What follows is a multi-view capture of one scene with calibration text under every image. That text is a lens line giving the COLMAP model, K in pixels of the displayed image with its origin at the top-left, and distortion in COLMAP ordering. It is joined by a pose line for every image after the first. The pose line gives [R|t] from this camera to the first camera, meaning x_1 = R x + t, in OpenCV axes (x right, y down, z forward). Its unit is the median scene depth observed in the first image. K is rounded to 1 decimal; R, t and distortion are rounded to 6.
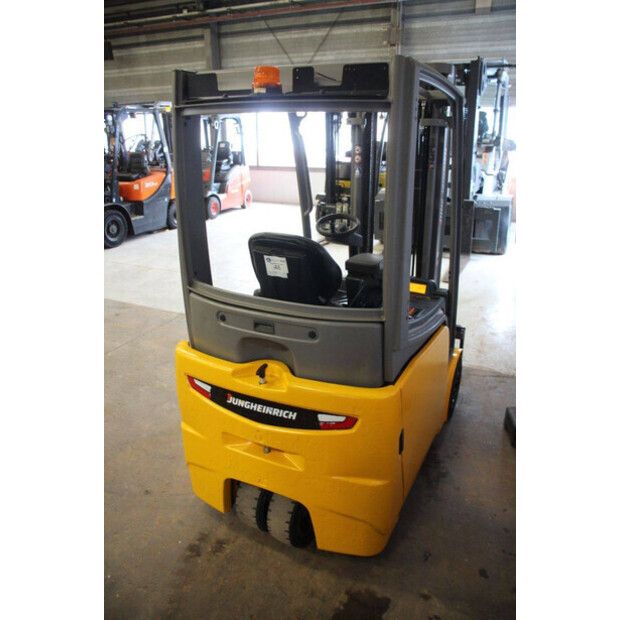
lens RADIAL K [[512.3, 0, 313.4], [0, 512.3, 315.0], [0, 0, 1]] dist [-0.158054, 0.136254]
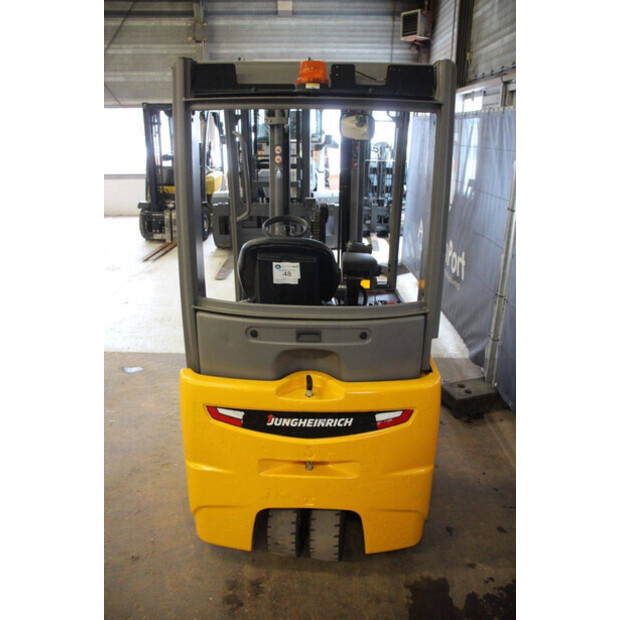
lens RADIAL K [[533.7, 0, 308.5], [0, 533.7, 316.4], [0, 0, 1]] dist [-0.141766, 0.129036]
pose [[0.908399, -0.130801, 0.397118, -0.441850], [0.136407, 0.990551, 0.014236, -0.024430], [-0.395227, 0.041238, 0.917657, 0.085300]]
